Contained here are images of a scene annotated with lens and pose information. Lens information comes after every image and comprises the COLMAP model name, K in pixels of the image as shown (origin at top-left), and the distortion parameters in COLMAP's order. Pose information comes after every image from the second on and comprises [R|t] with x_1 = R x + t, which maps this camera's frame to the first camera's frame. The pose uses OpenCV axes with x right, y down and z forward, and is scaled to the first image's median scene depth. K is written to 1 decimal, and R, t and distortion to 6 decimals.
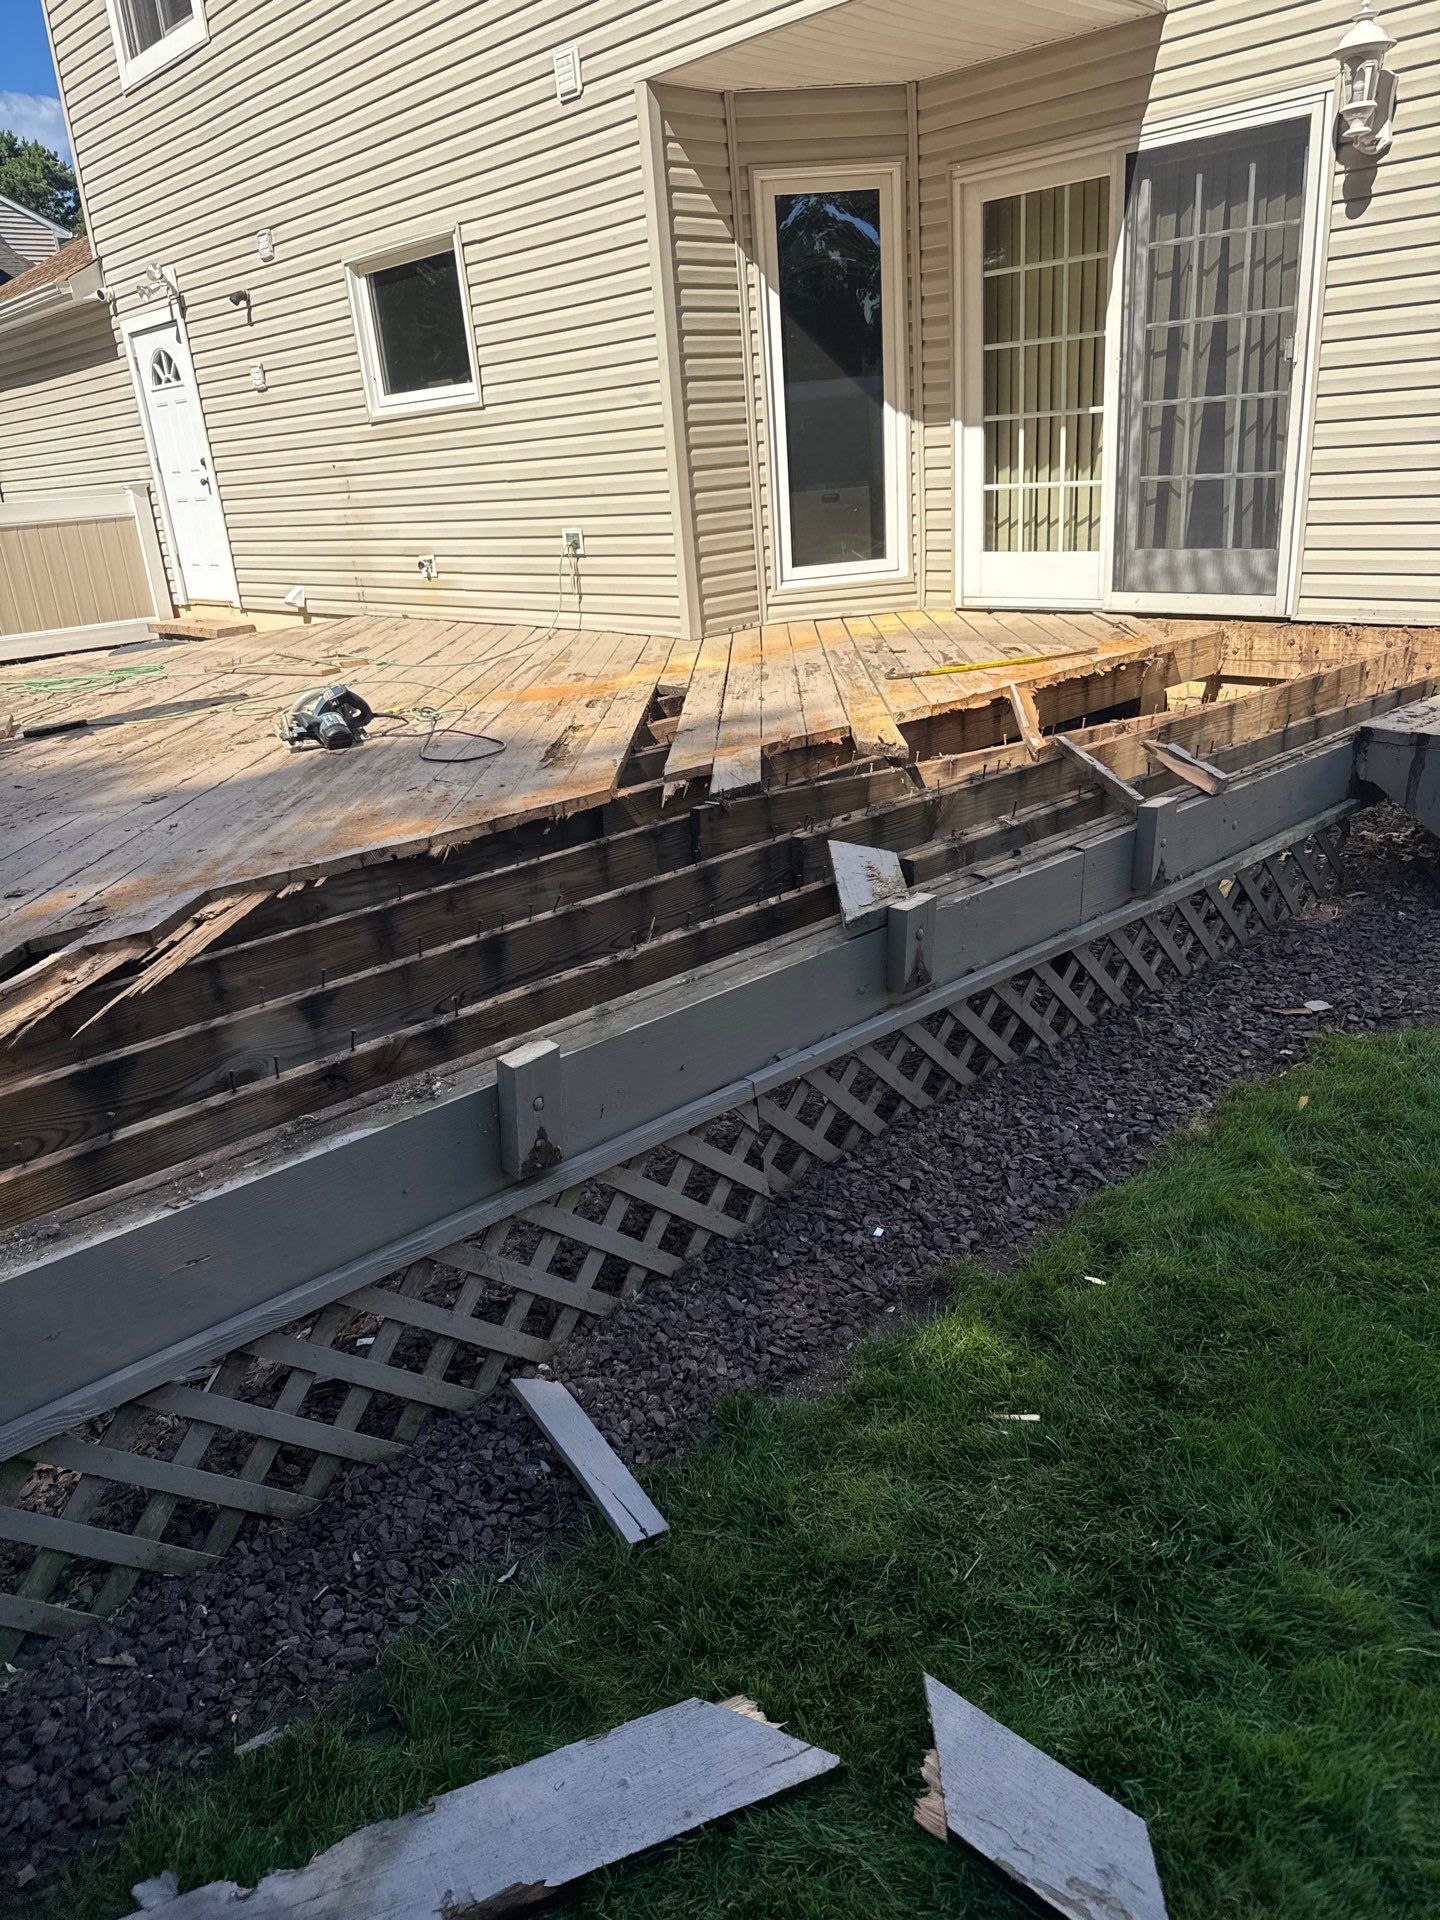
lens RADIAL K [[1352.8, 0, 720.0], [0, 1352.8, 960.0], [0, 0, 1]] dist [0.087002, -0.110633]
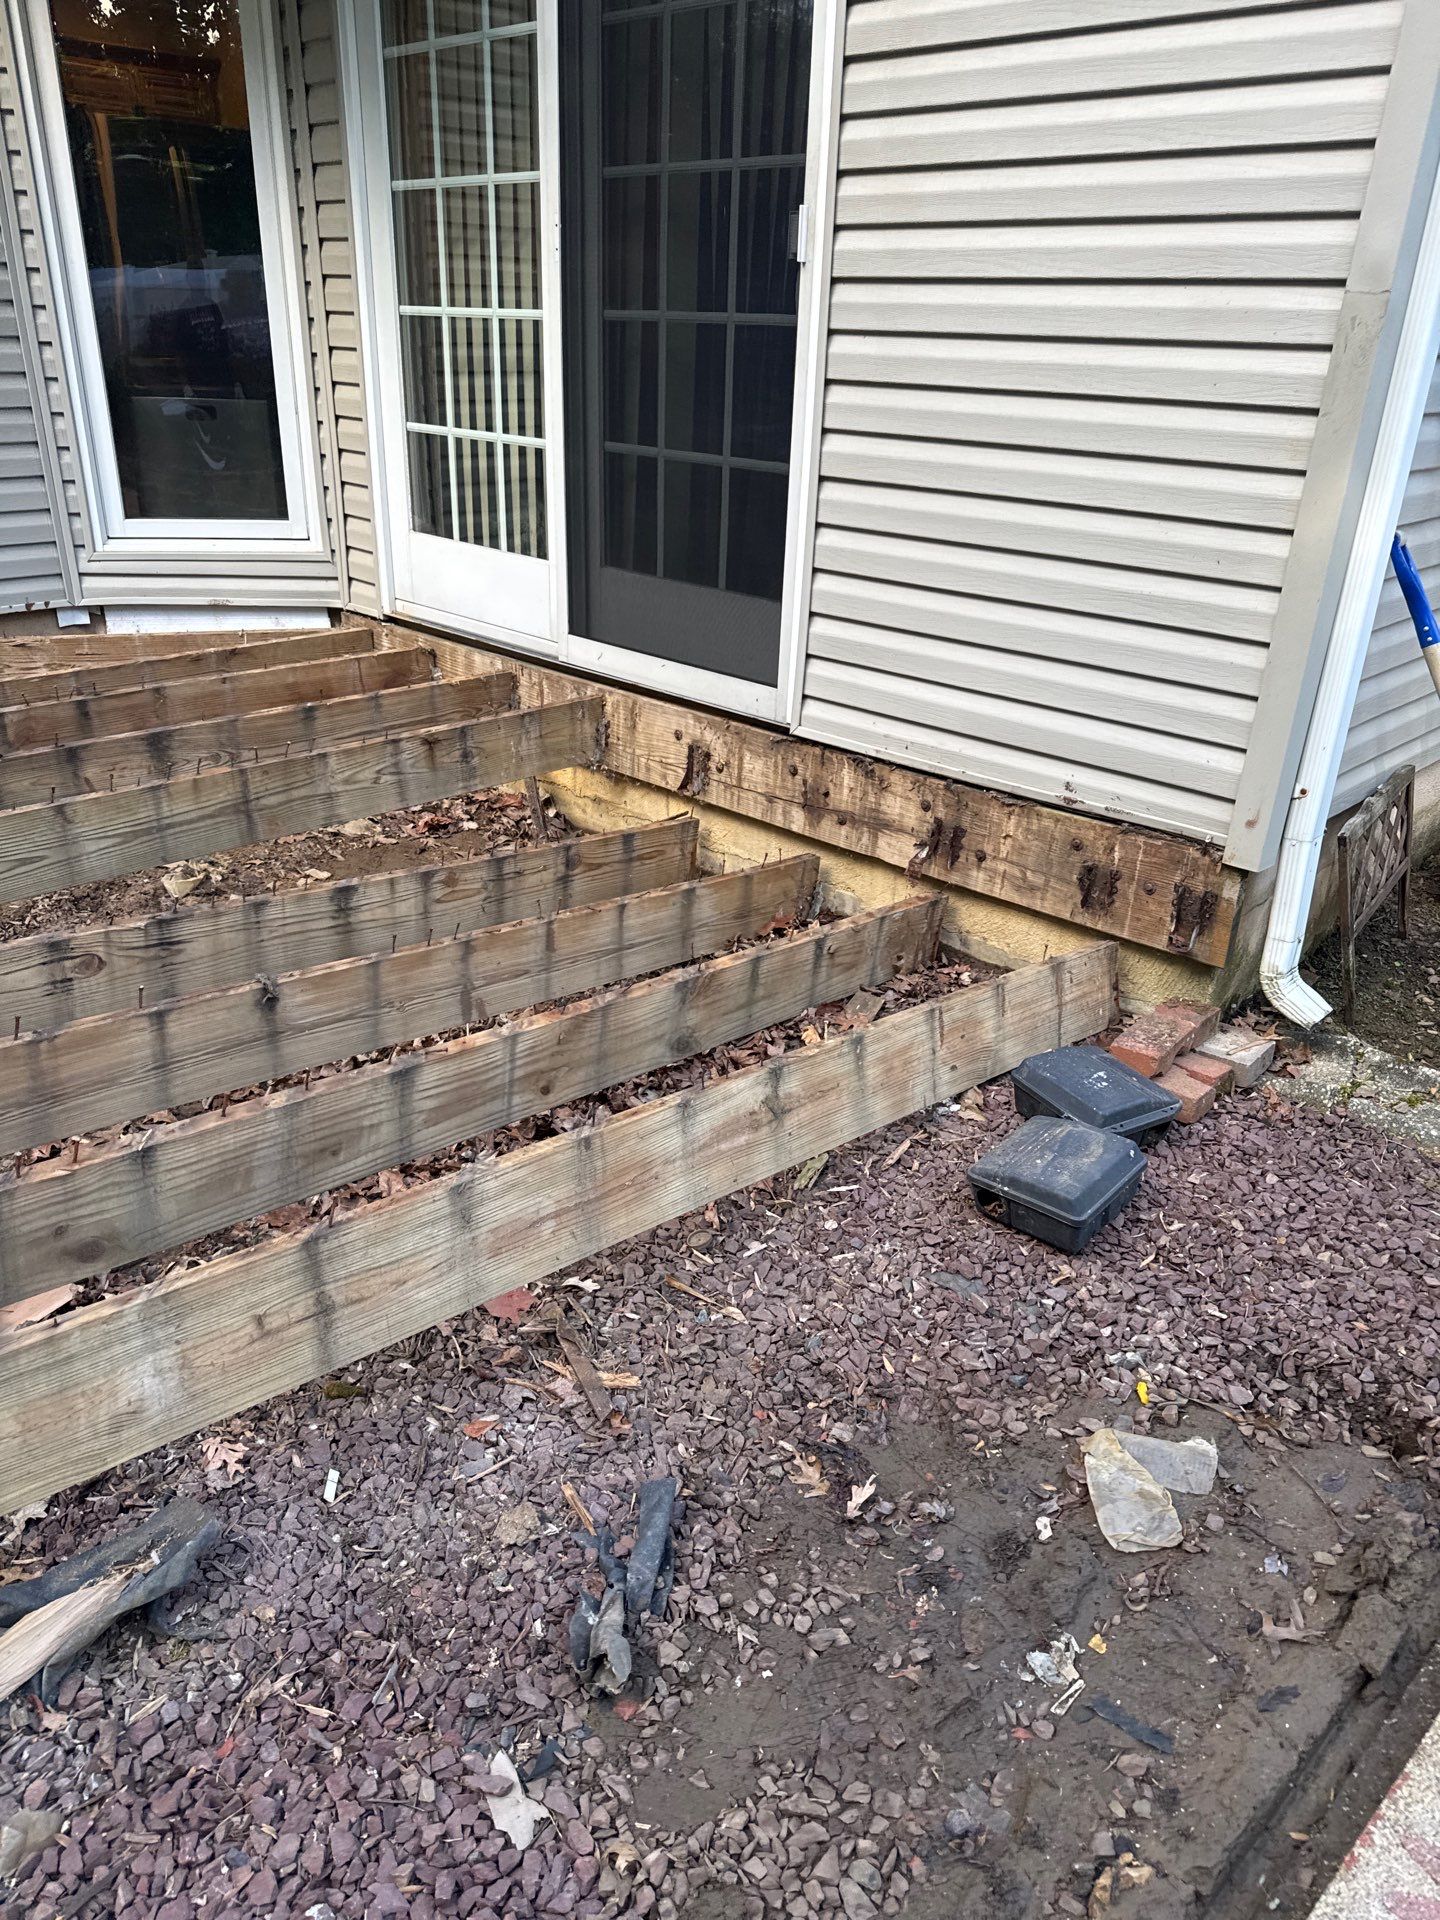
lens RADIAL K [[1352.8, 0, 720.0], [0, 1352.8, 960.0], [0, 0, 1]] dist [0.087002, -0.110633]
pose [[0.992718, 0.071935, 0.096624, 0.320829], [-0.078467, 0.994756, 0.065595, -0.178503], [-0.091399, -0.072699, 0.993157, 0.409285]]
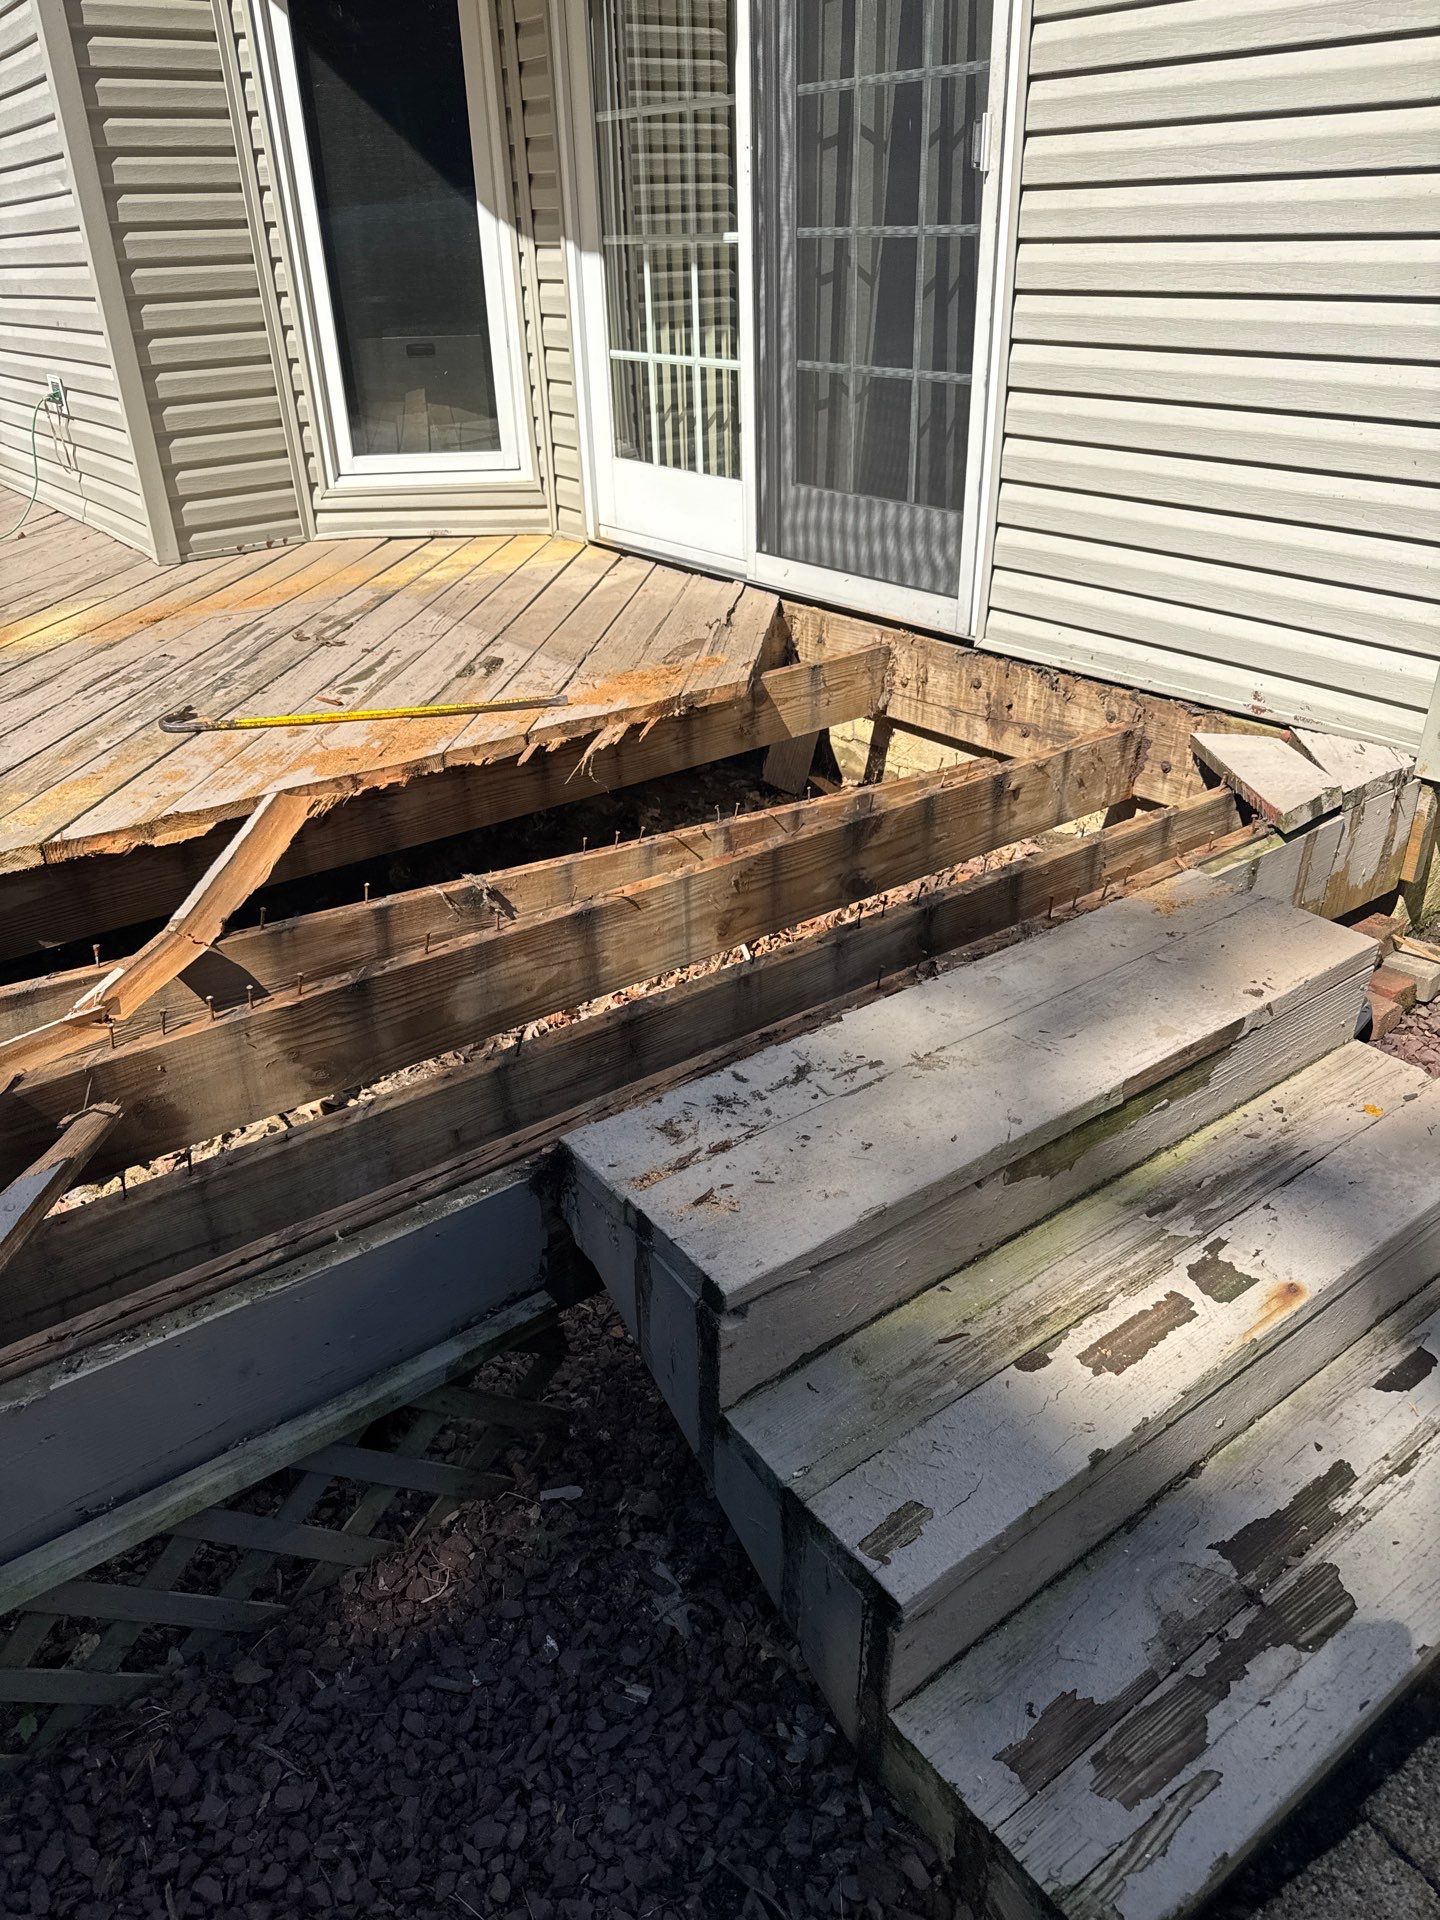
lens RADIAL K [[1394.6, 0, 693.8], [0, 1394.6, 967.6], [0, 0, 1]] dist [0.002015, -0.009142]
pose [[0.994045, 0.084073, -0.069324, 0.332583], [-0.074263, 0.988245, 0.133627, -0.174383], [0.079743, -0.127683, 0.988604, 0.375604]]
